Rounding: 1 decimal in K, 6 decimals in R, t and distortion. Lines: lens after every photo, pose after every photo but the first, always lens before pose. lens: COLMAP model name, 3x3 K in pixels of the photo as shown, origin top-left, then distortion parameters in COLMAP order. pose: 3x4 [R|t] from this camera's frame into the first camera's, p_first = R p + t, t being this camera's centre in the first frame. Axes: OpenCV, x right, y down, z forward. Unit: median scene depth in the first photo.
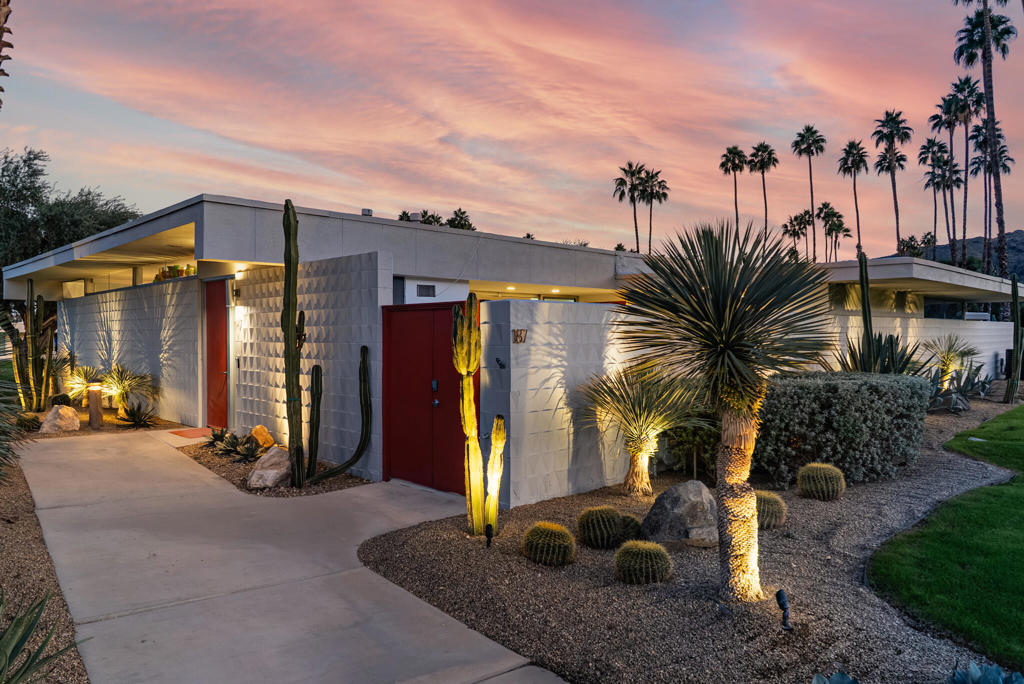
lens RADIAL K [[689.0, 0, 514.4], [0, 689.0, 339.9], [0, 0, 1]] dist [-0.008587, 0.004152]
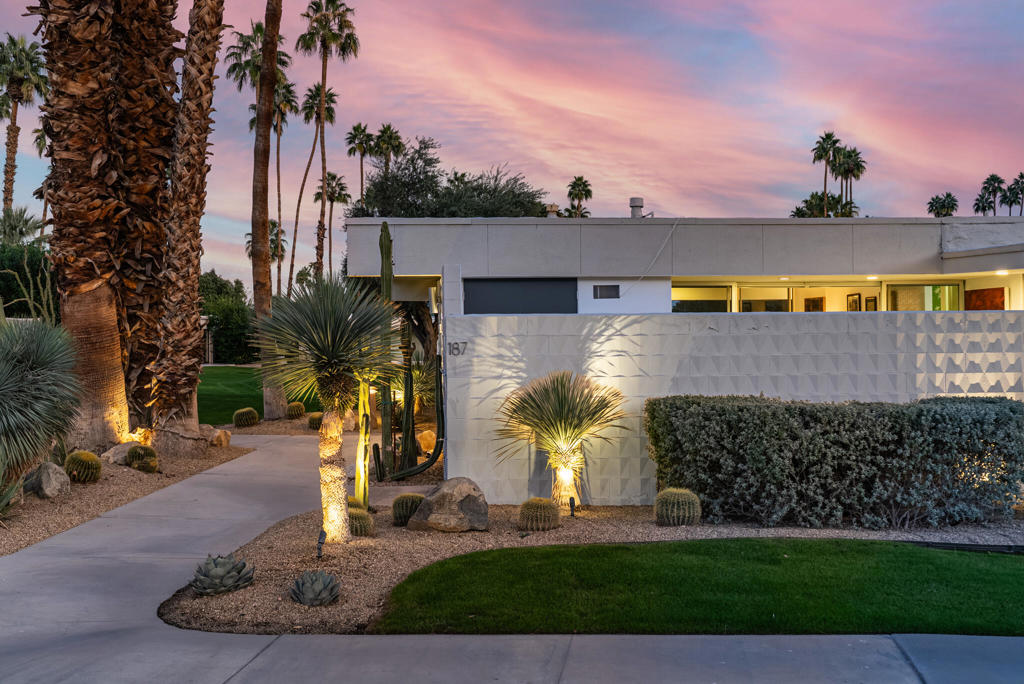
lens RADIAL K [[1176.9, 0, 511.7], [0, 1176.9, 341.5], [0, 0, 1]] dist [-0.002317, 0.000000]
pose [[0.744210, 0.005039, -0.667926, 1.252620], [-0.001786, 0.999983, 0.005555, -0.025516], [0.667943, -0.002941, 0.744207, -0.311868]]
